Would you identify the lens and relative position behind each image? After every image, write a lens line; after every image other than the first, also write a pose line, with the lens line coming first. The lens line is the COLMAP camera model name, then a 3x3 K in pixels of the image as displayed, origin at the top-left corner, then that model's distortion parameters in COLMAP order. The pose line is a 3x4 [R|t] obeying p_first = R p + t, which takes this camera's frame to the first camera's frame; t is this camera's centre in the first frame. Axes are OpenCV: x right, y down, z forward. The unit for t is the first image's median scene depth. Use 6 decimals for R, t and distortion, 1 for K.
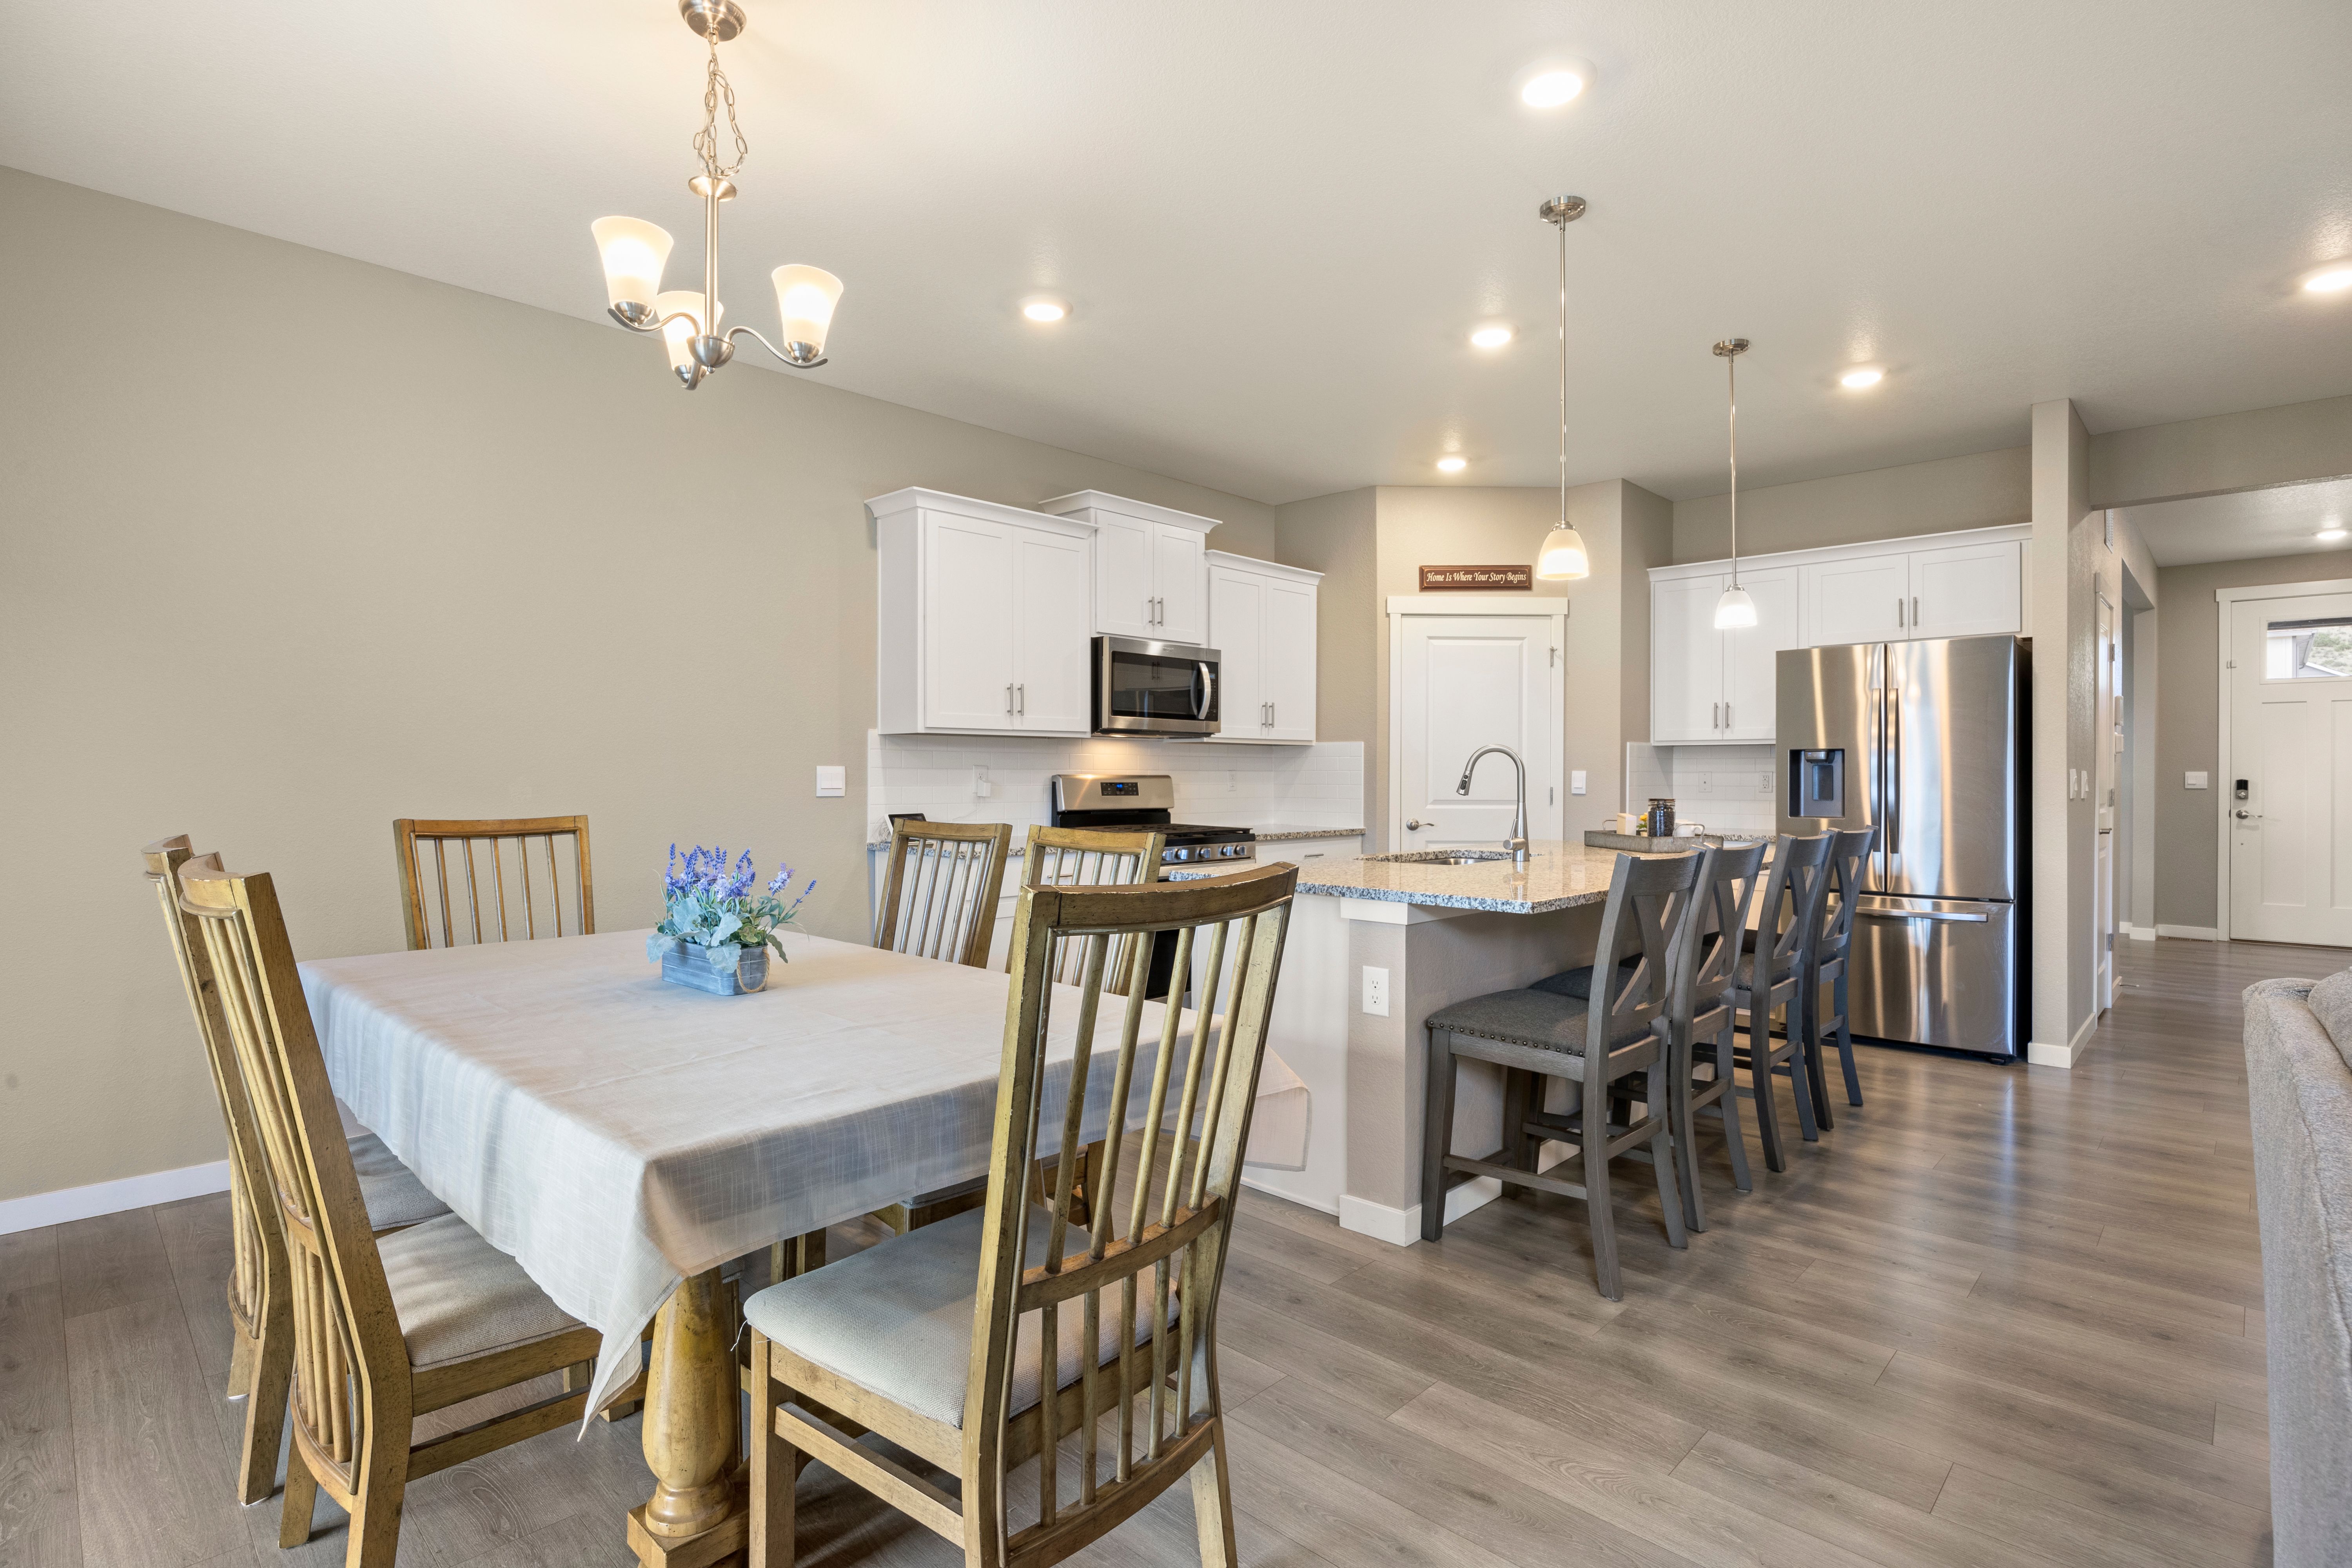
lens RADIAL K [[1133.7, 0, 1176.0], [0, 1133.7, 784.0], [0, 0, 1]] dist [-0.014182, -0.000131]
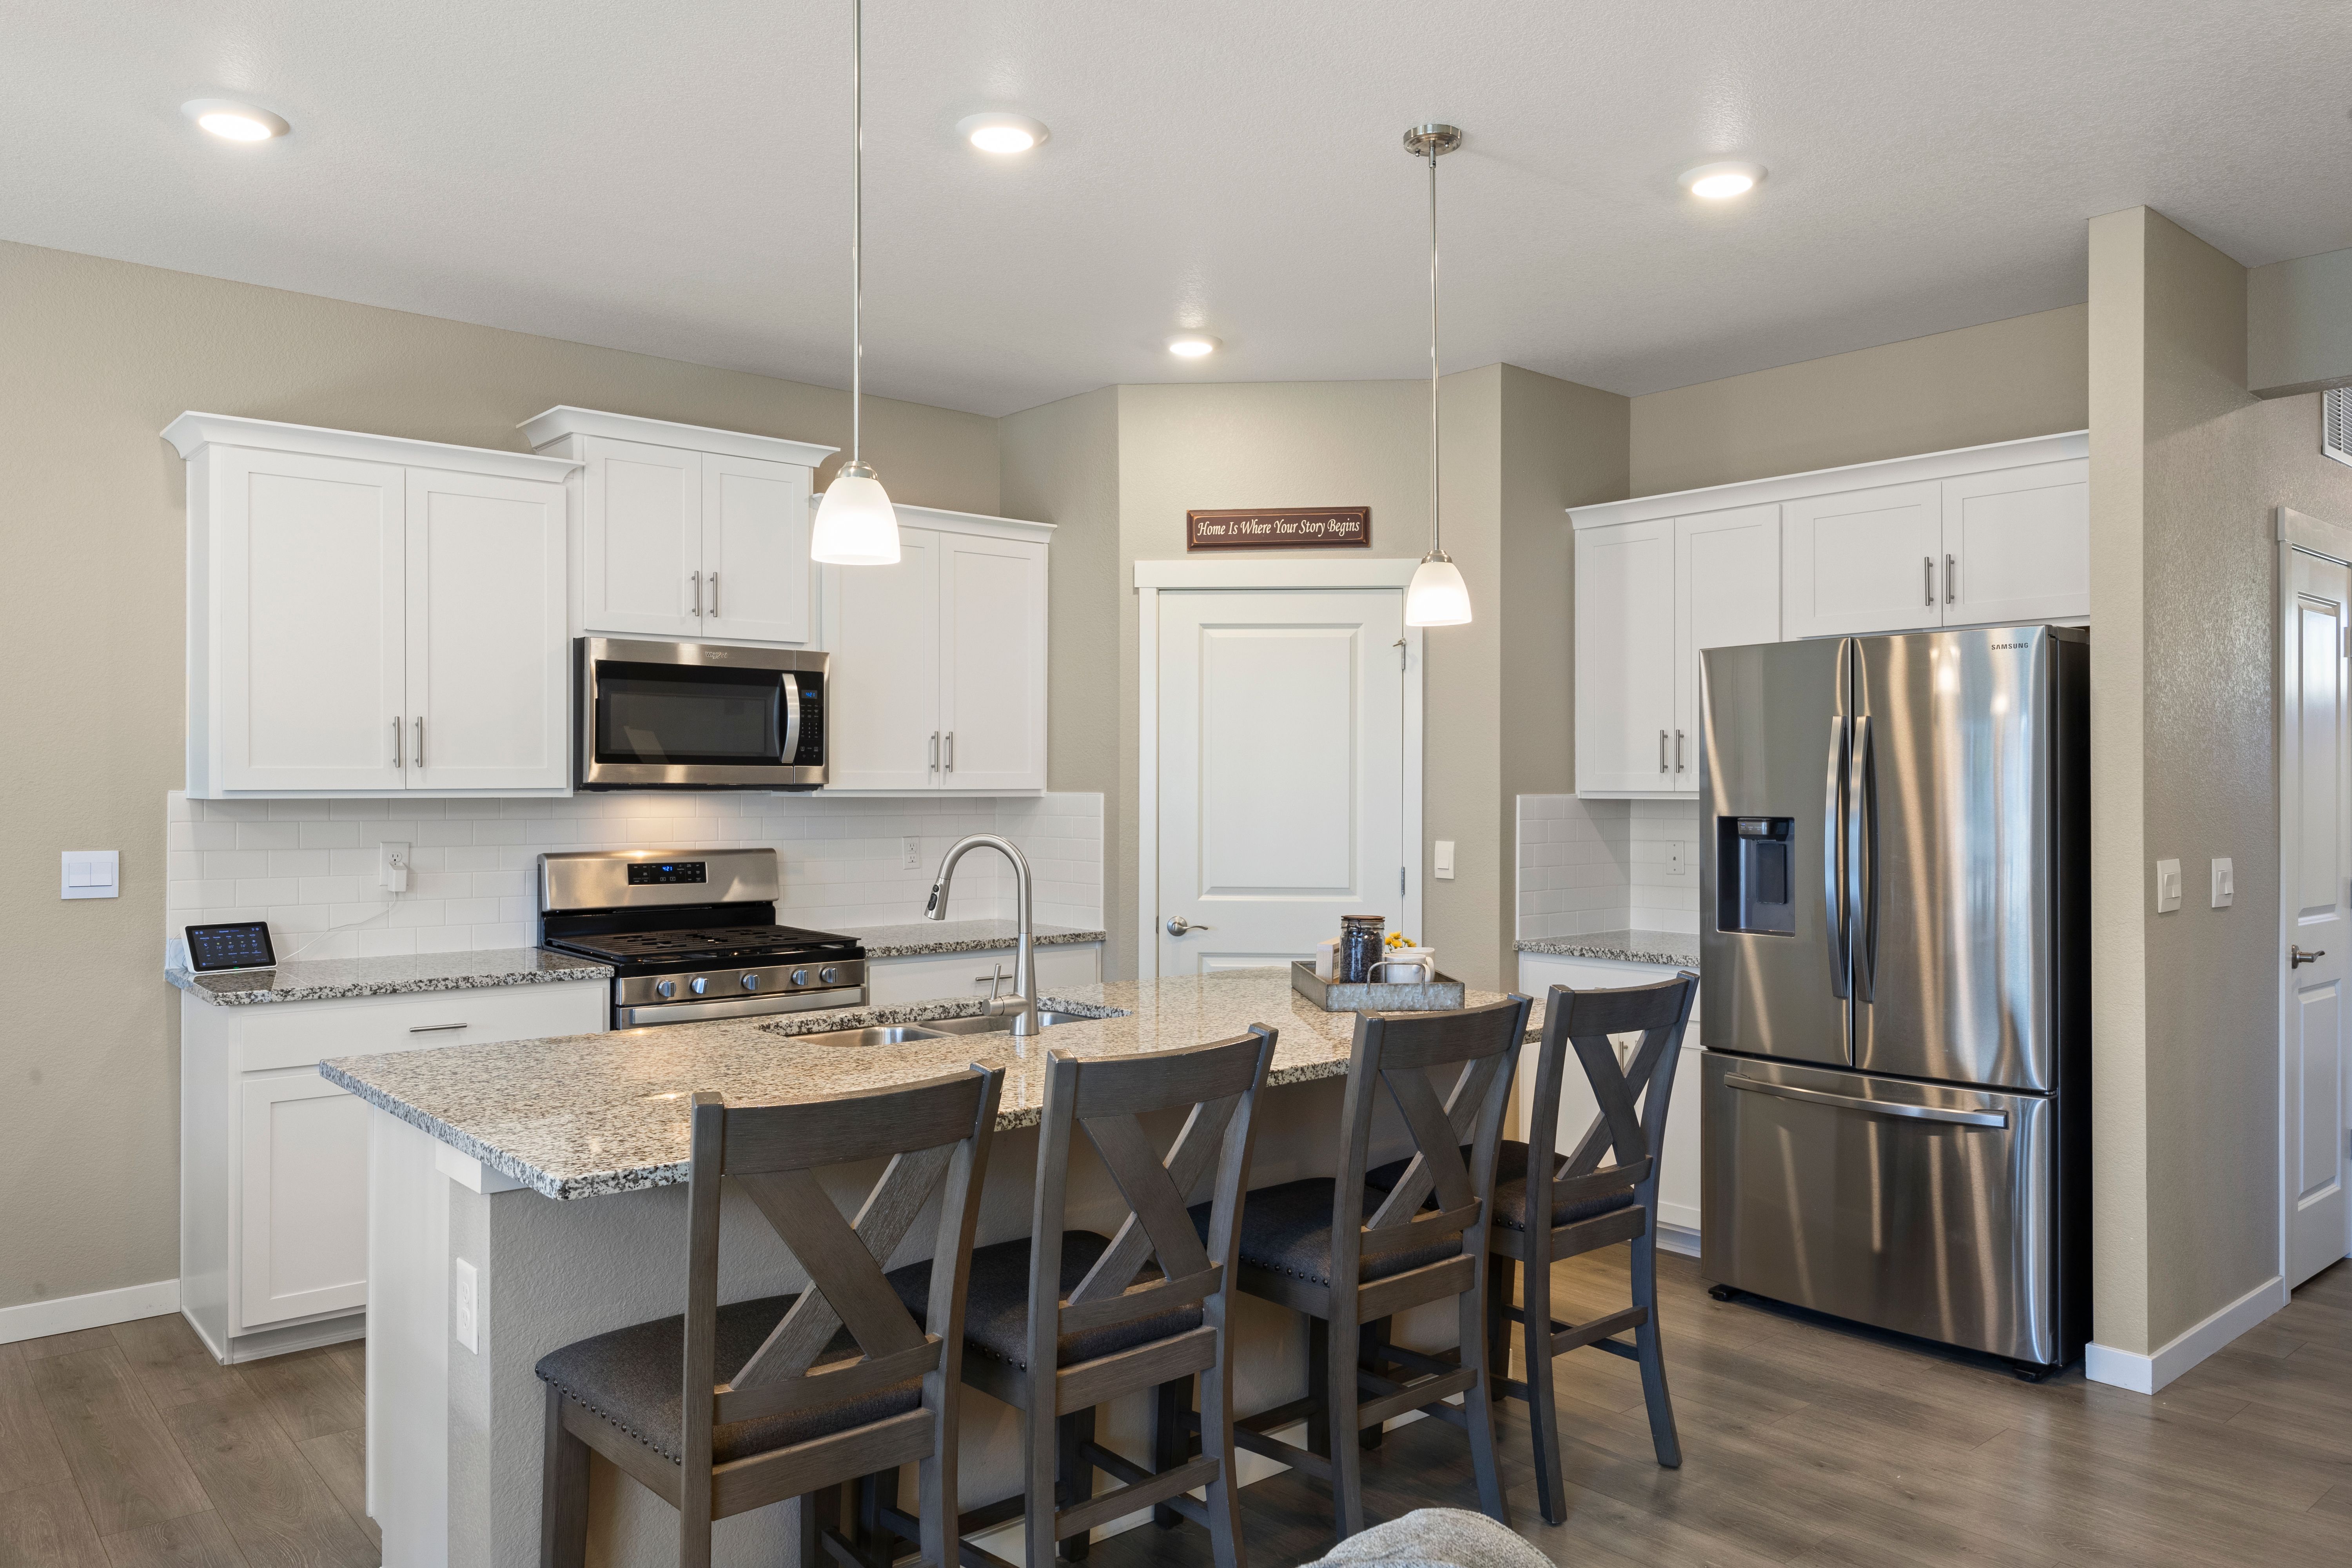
lens RADIAL K [[1631.8, 0, 1173.6], [0, 1631.8, 788.1], [0, 0, 1]] dist [-0.005741, 0.000223]
pose [[0.995590, -0.000555, -0.093813, 0.327252], [-0.000264, 0.999962, -0.008716, -0.036508], [0.093814, 0.008702, 0.995552, 0.120811]]
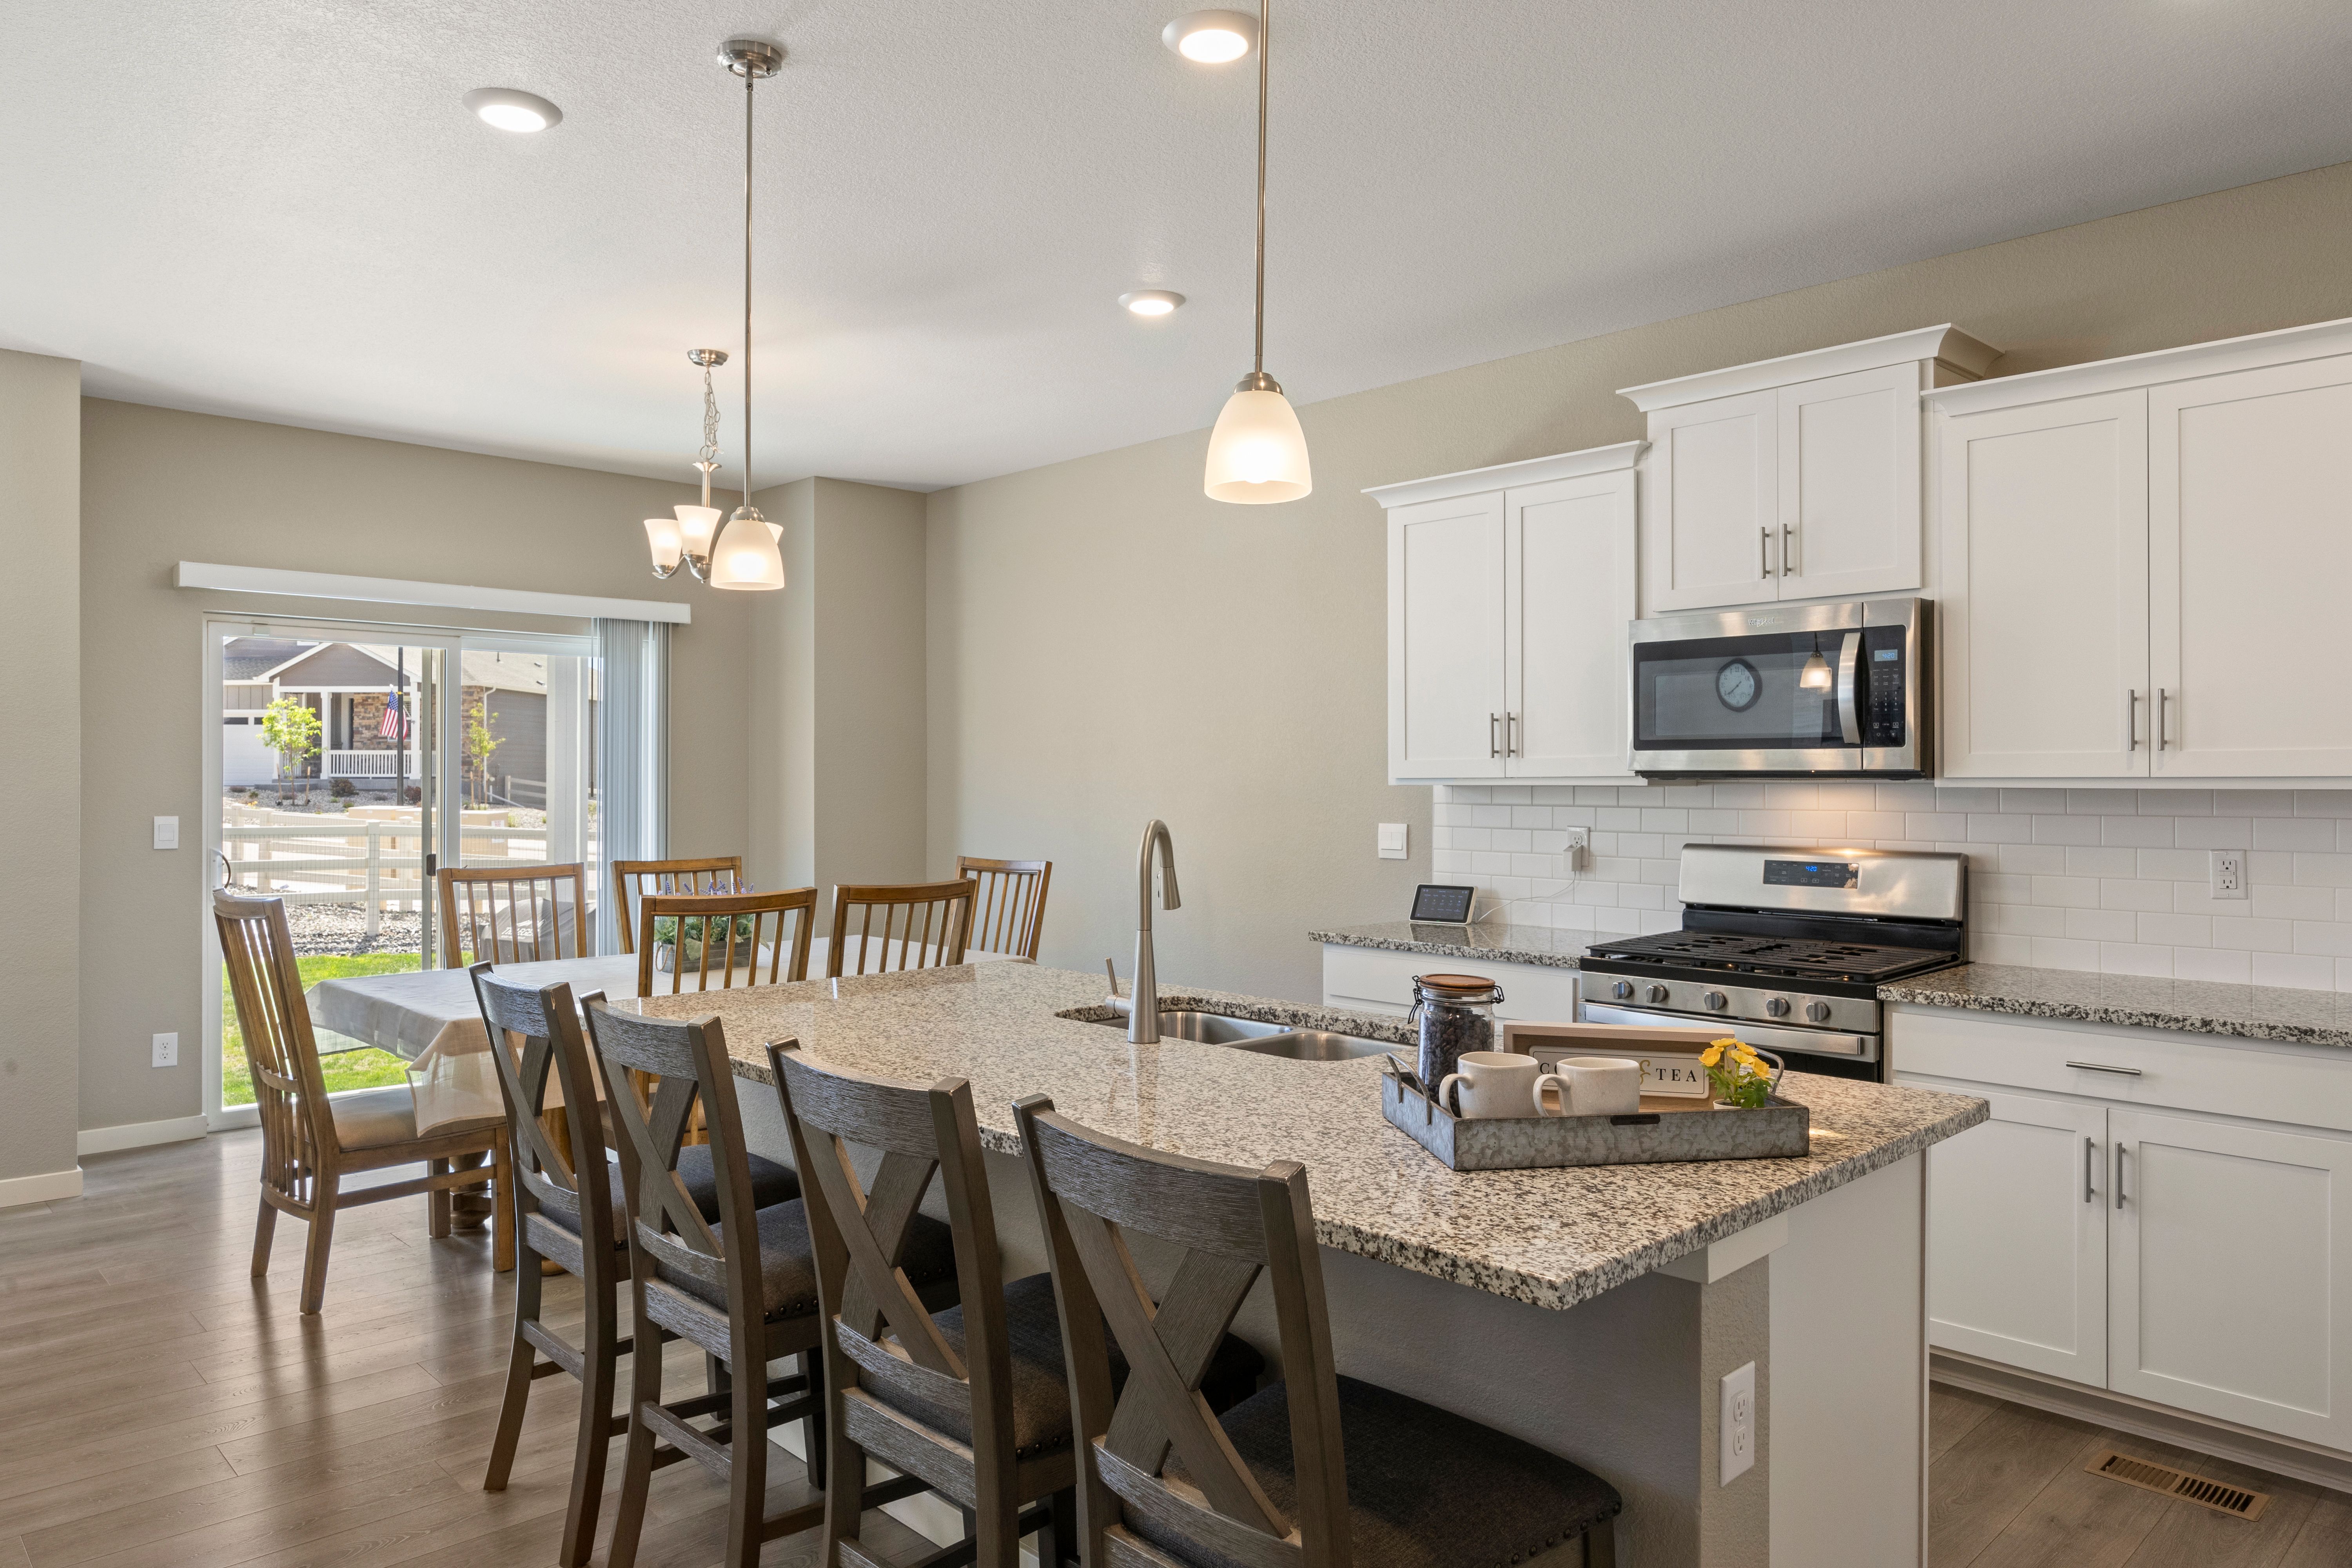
lens RADIAL K [[1510.5, 0, 1176.0], [0, 1510.5, 784.0], [0, 0, 1]] dist [0.002036, 0.000419]
pose [[-0.034123, 0.000214, -0.999418, 0.717929], [-0.010666, 0.999943, 0.000579, -0.037604], [0.999361, 0.010679, -0.034119, 0.737043]]
